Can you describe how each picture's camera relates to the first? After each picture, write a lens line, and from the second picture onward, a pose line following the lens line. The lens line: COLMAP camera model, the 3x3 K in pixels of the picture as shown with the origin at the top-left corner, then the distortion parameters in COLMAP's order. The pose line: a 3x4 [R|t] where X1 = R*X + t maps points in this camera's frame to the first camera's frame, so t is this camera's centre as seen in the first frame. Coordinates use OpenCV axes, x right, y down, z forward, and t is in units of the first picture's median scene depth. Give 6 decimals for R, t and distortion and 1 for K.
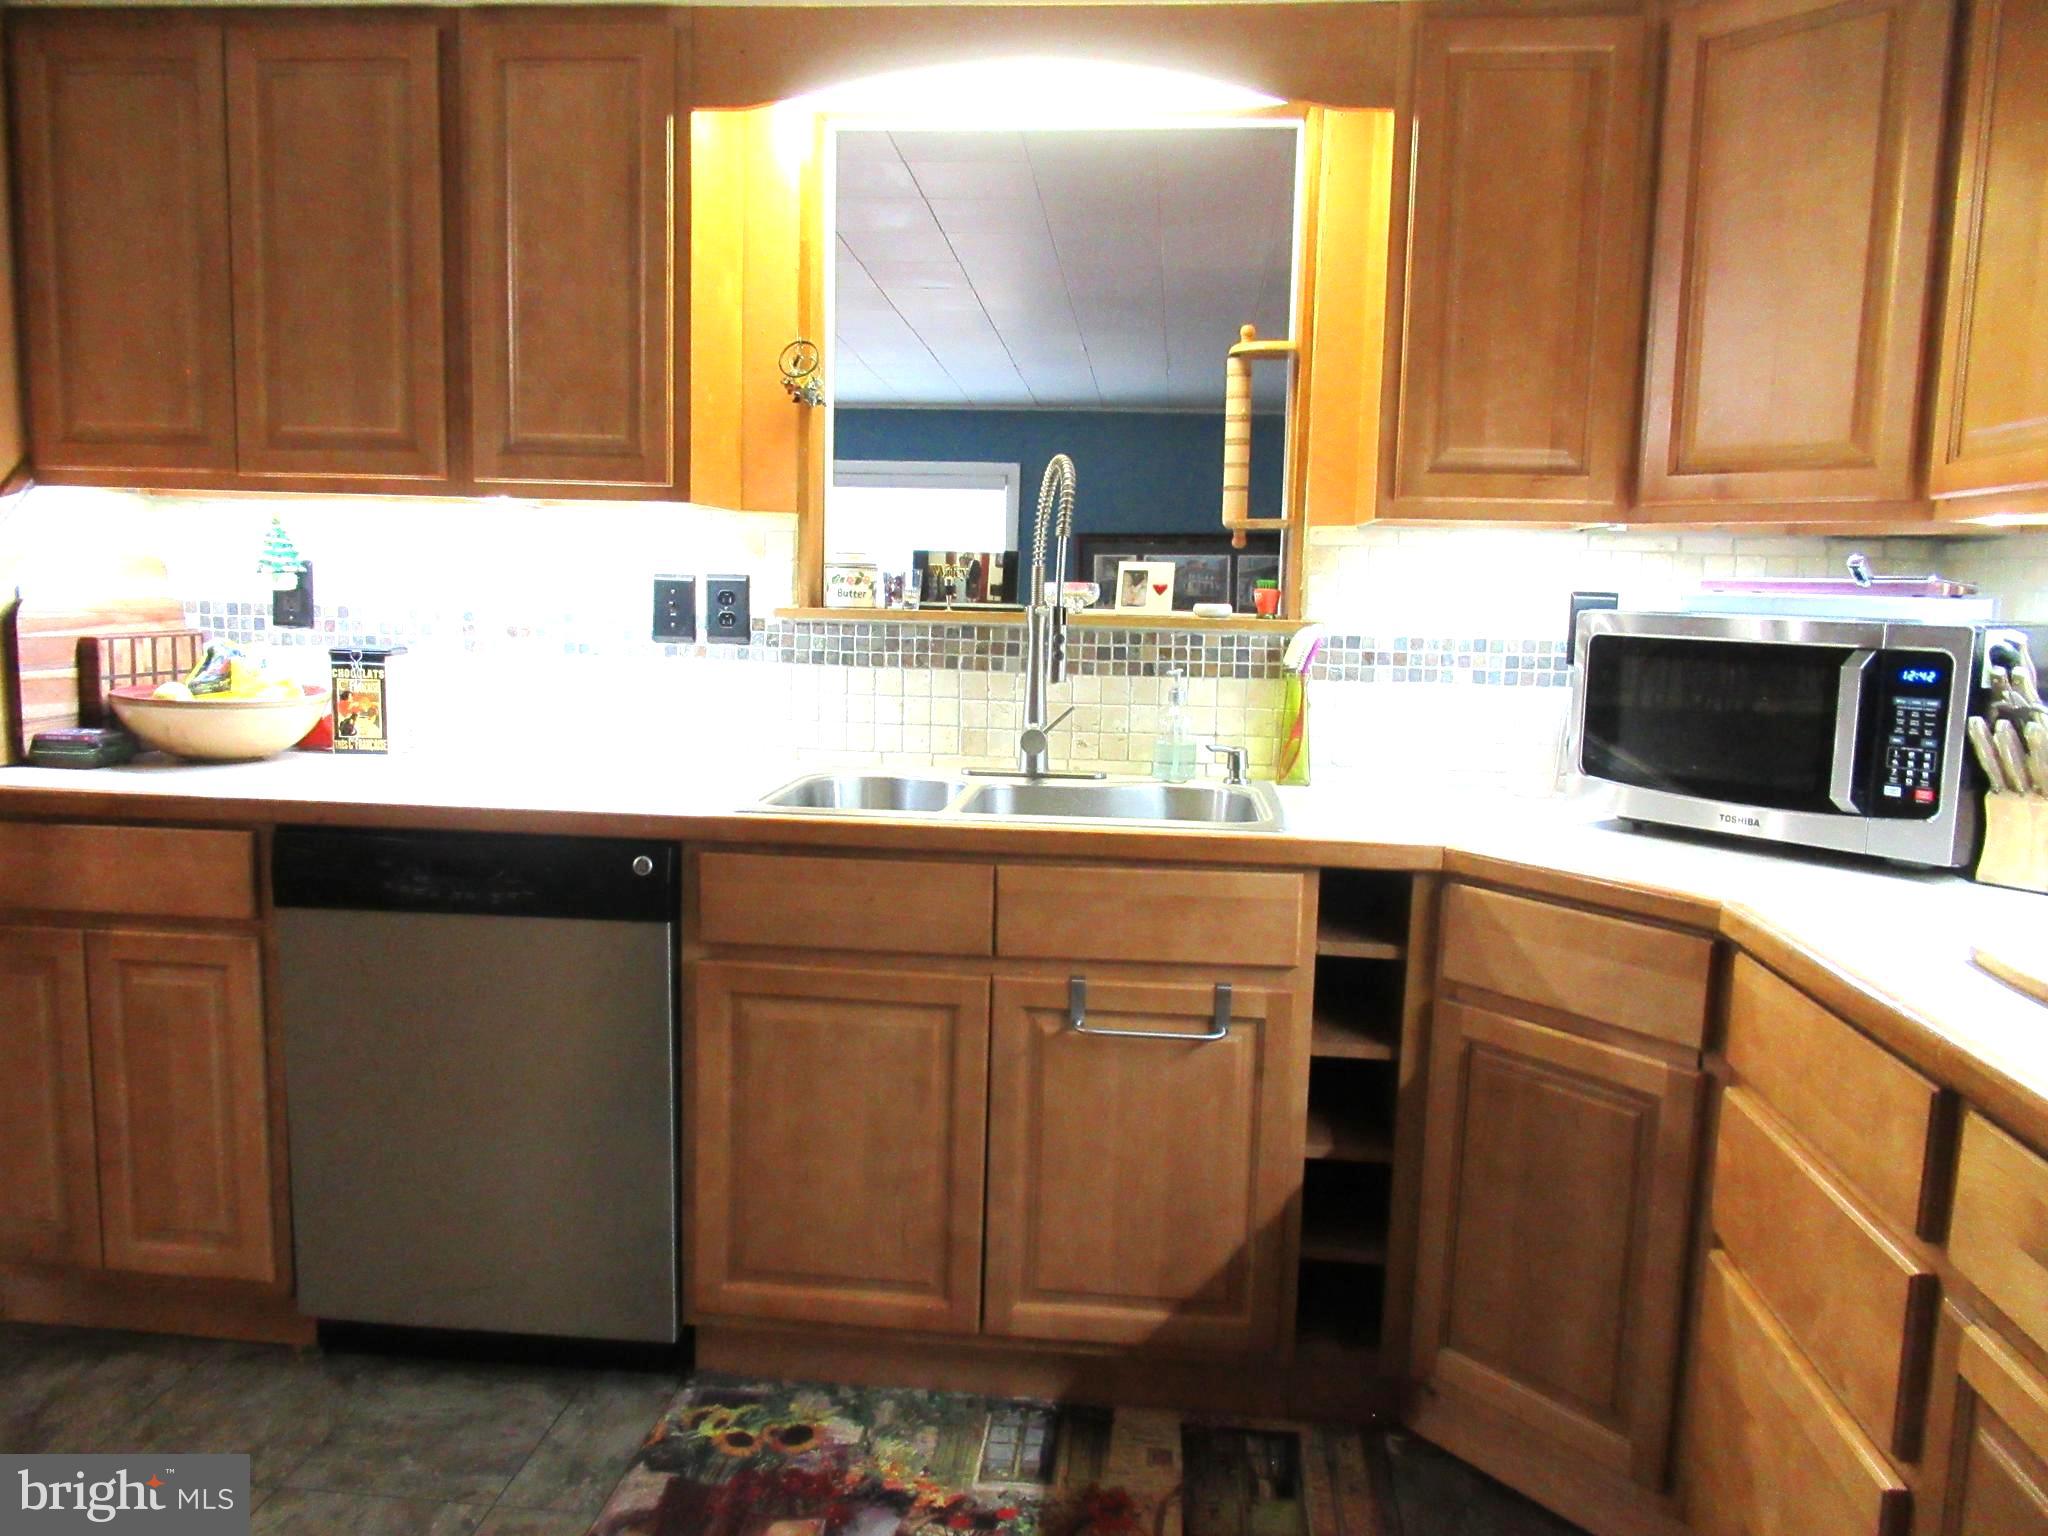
lens RADIAL K [[1534.9, 0, 1020.3], [0, 1534.9, 778.7], [0, 0, 1]] dist [-0.017858, 0.012269]
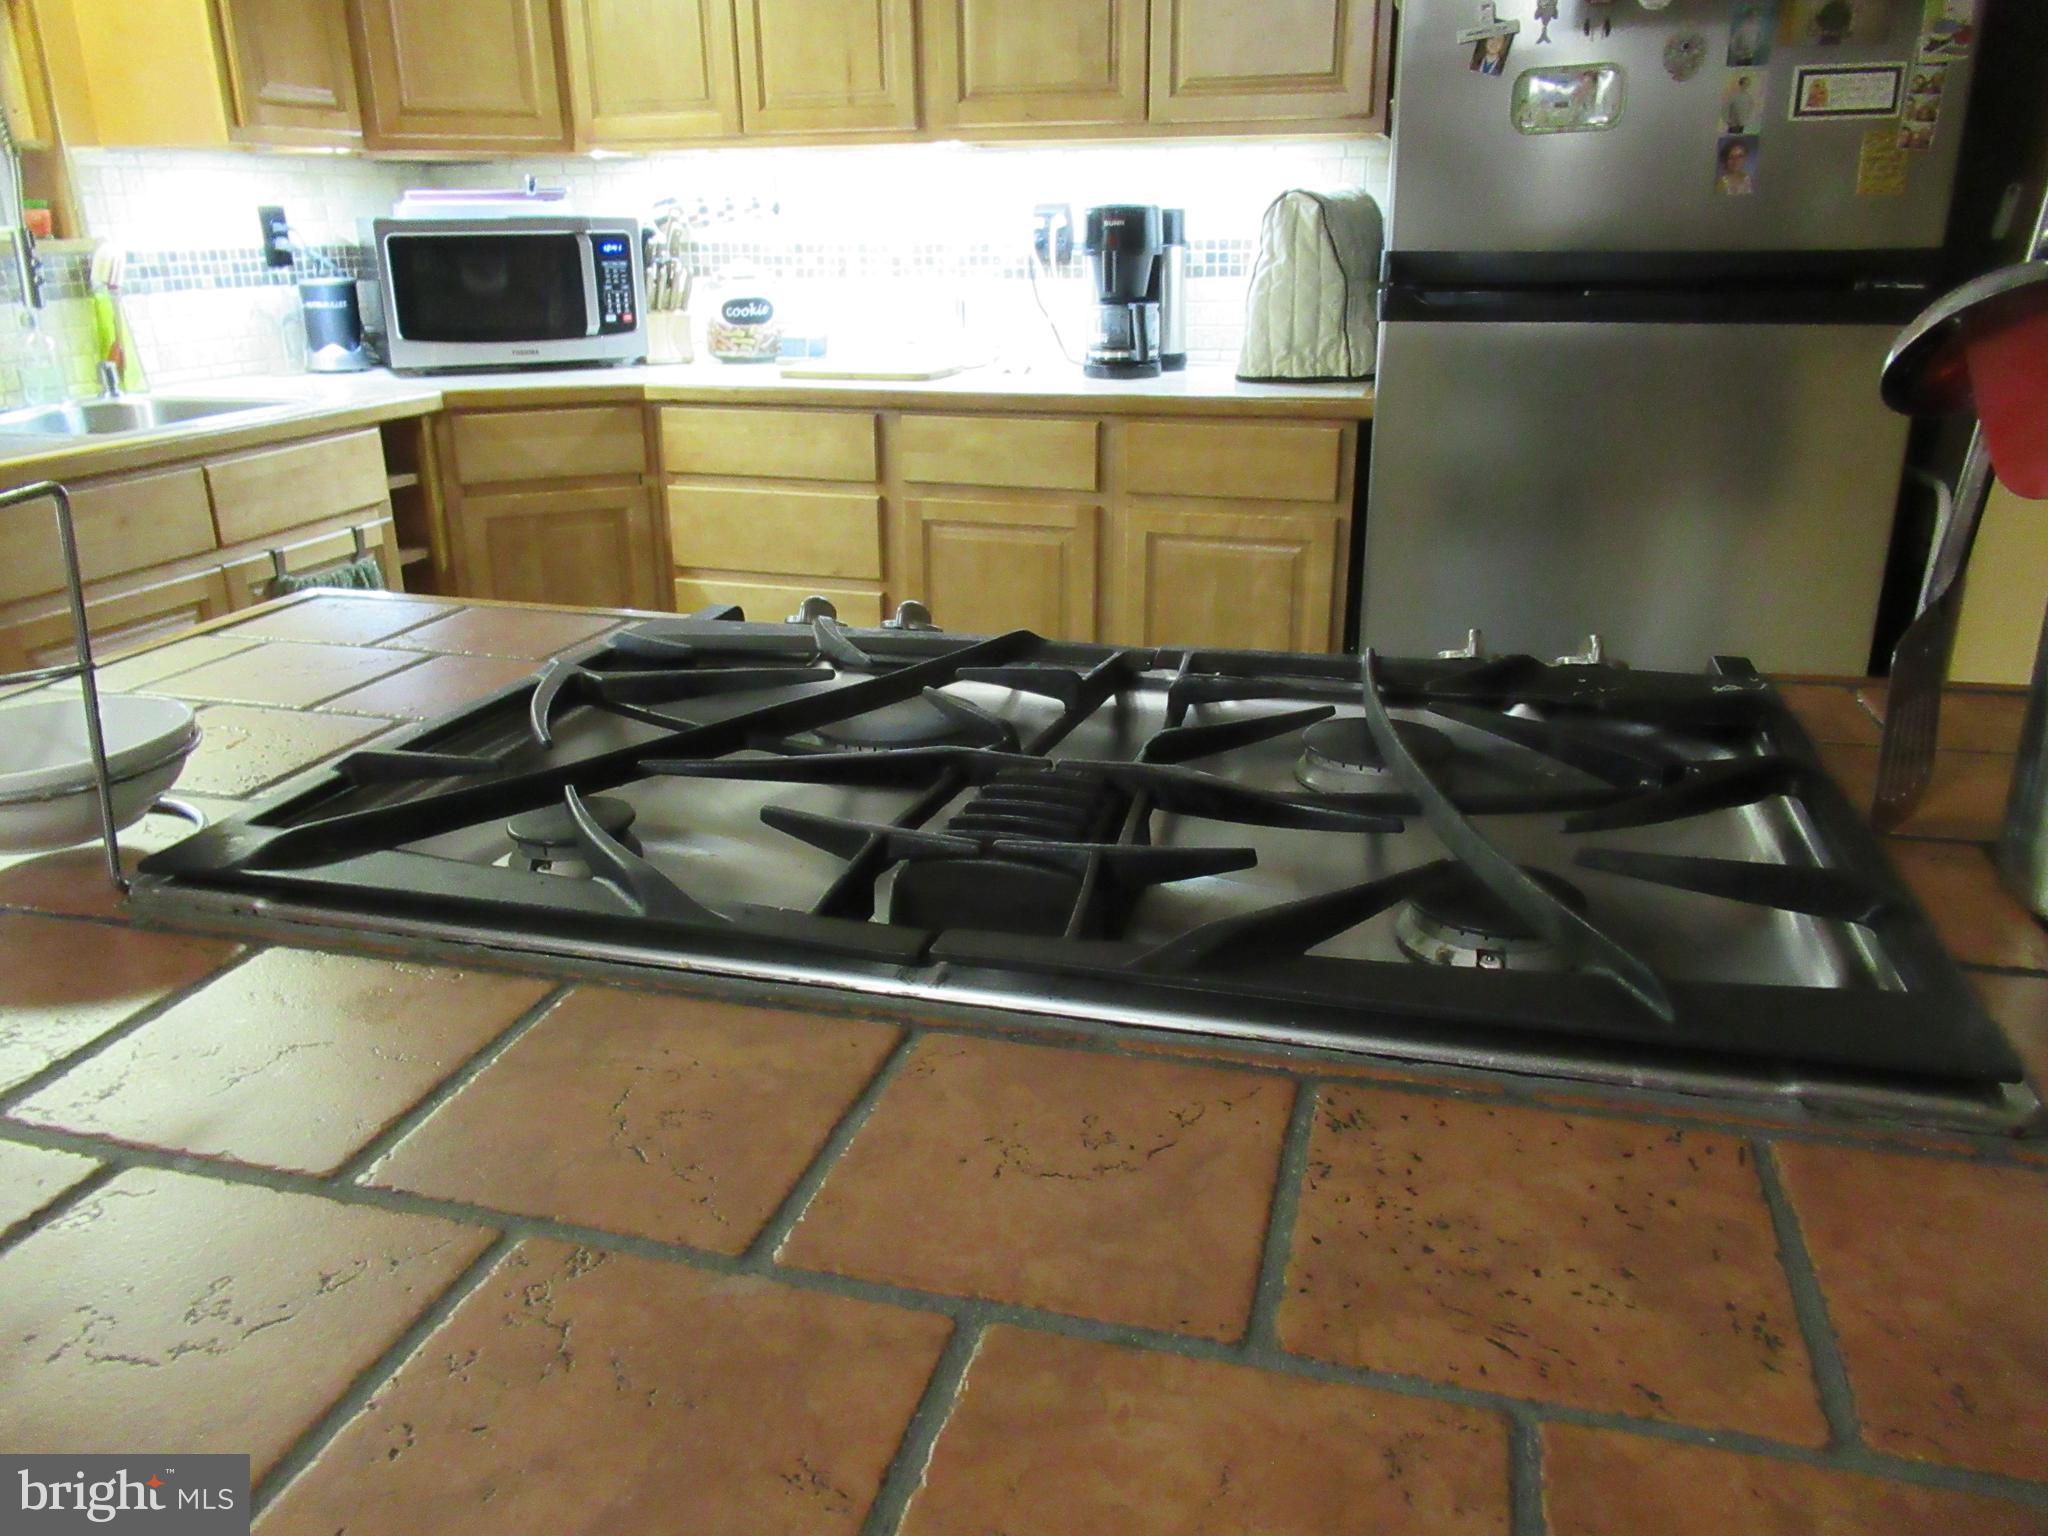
lens RADIAL K [[1534.9, 0, 1020.3], [0, 1534.9, 778.7], [0, 0, 1]] dist [-0.017858, 0.012269]
pose [[0.176407, -0.359931, 0.916150, -1.013276], [0.140282, 0.930439, 0.338533, -0.025542], [-0.974270, 0.068799, 0.214628, 0.183438]]
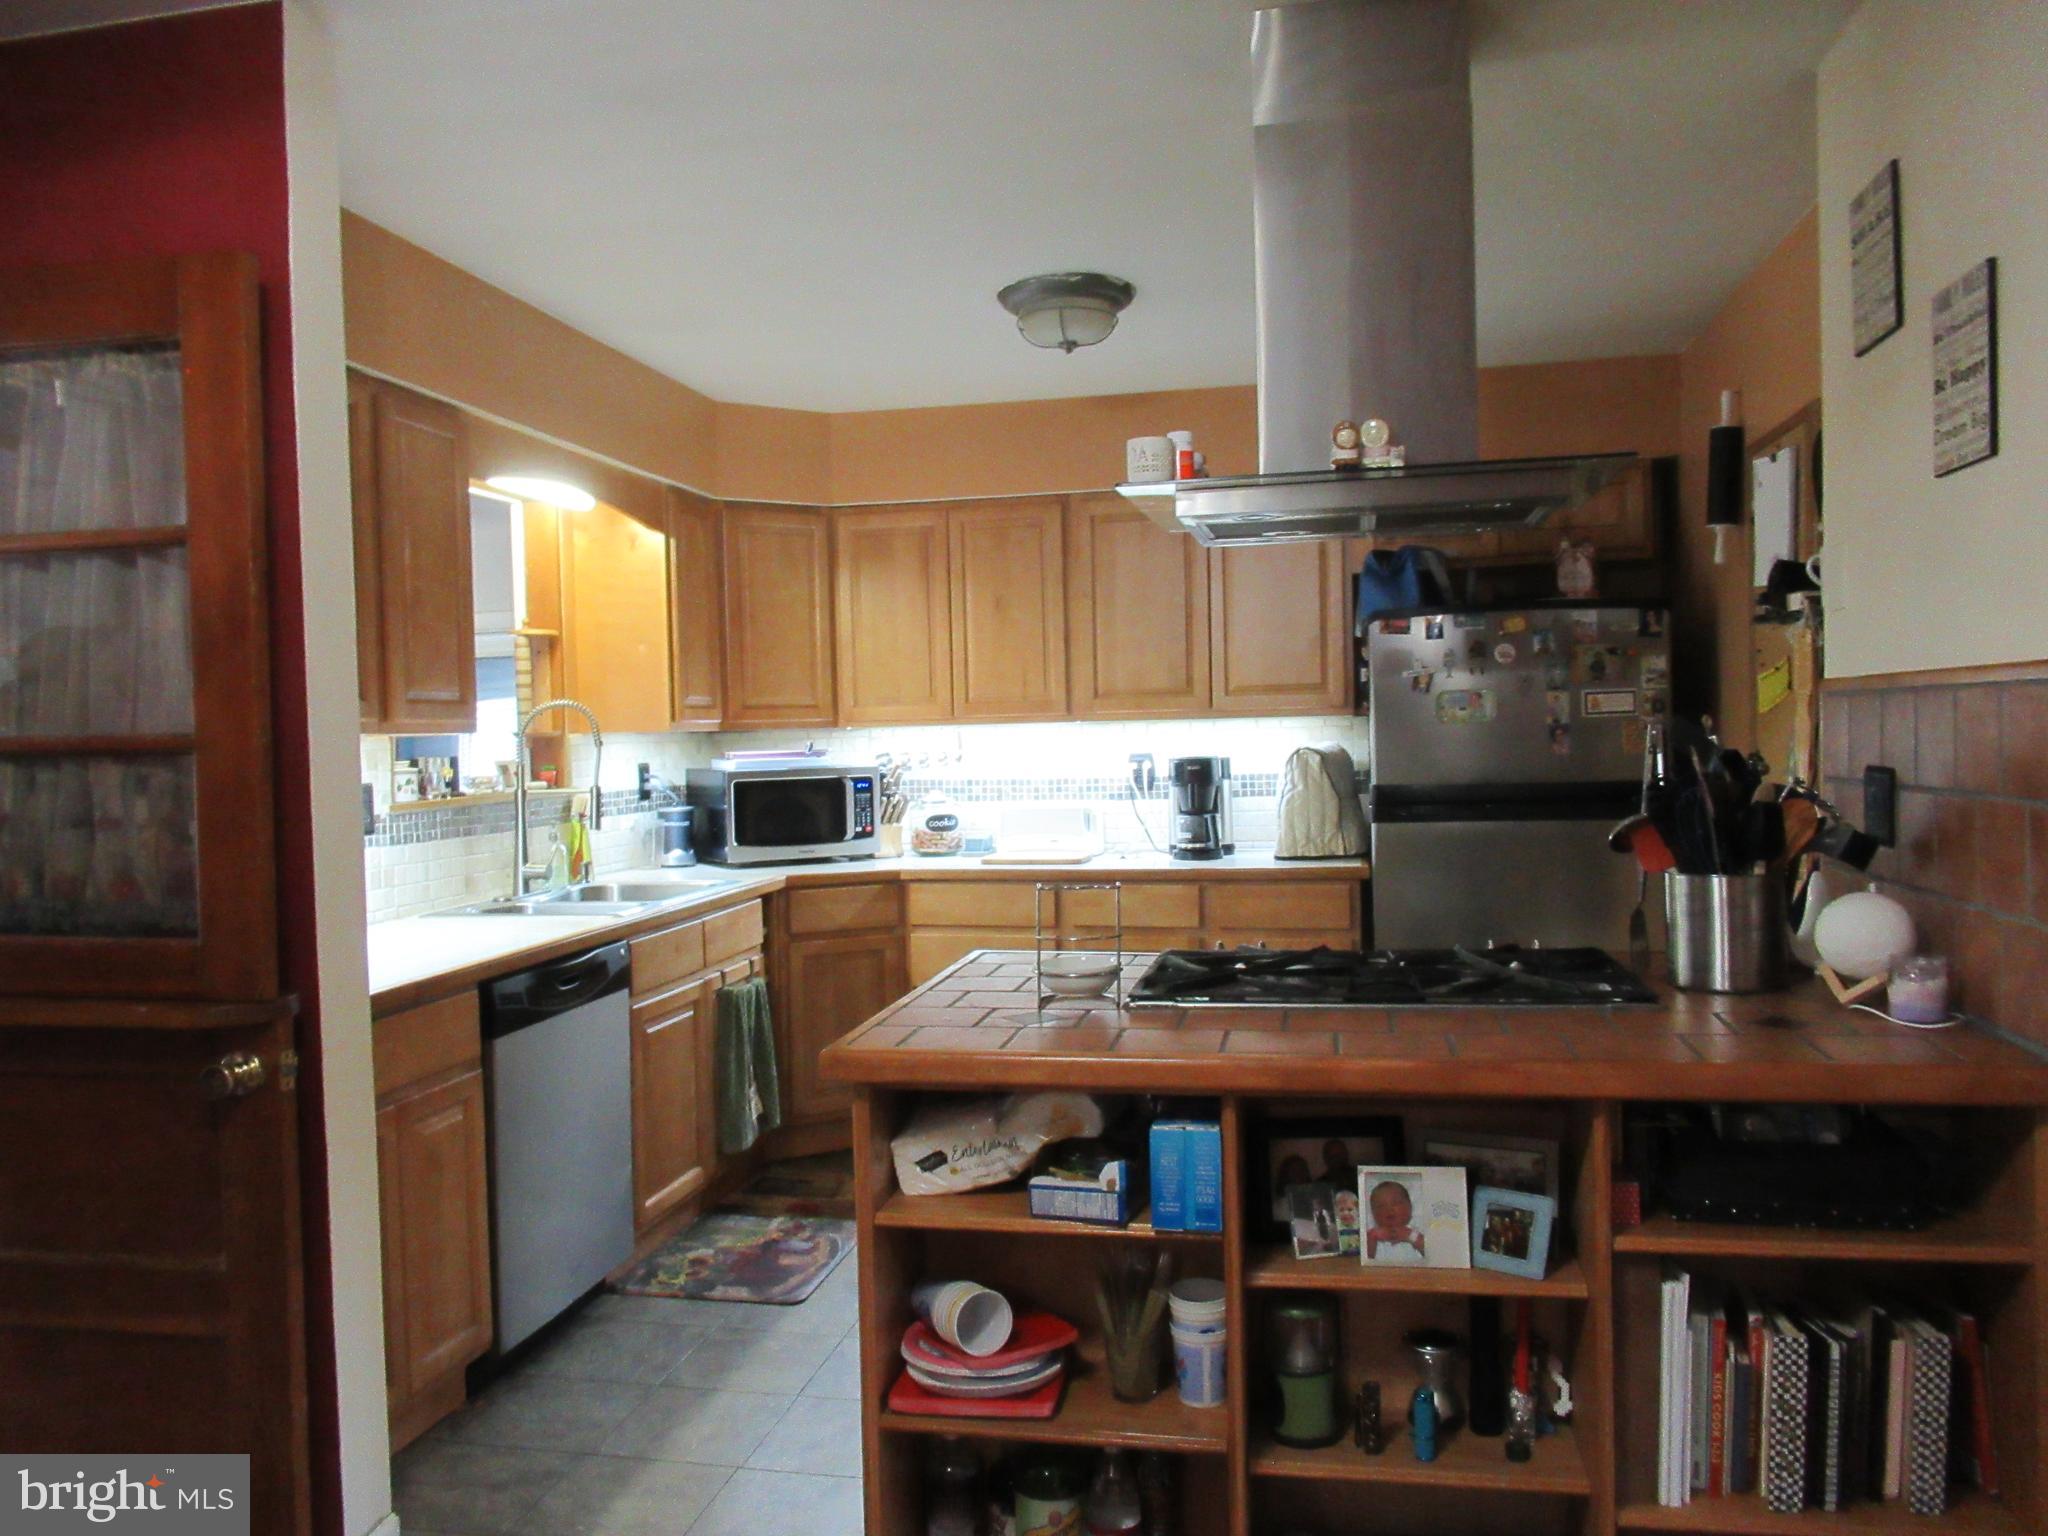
lens RADIAL K [[1534.9, 0, 1020.3], [0, 1534.9, 778.7], [0, 0, 1]] dist [-0.017858, 0.012269]
pose [[0.101131, -0.060013, 0.993061, -1.834893], [0.154291, 0.987048, 0.043937, -0.136358], [-0.982836, 0.148777, 0.109081, 0.372213]]
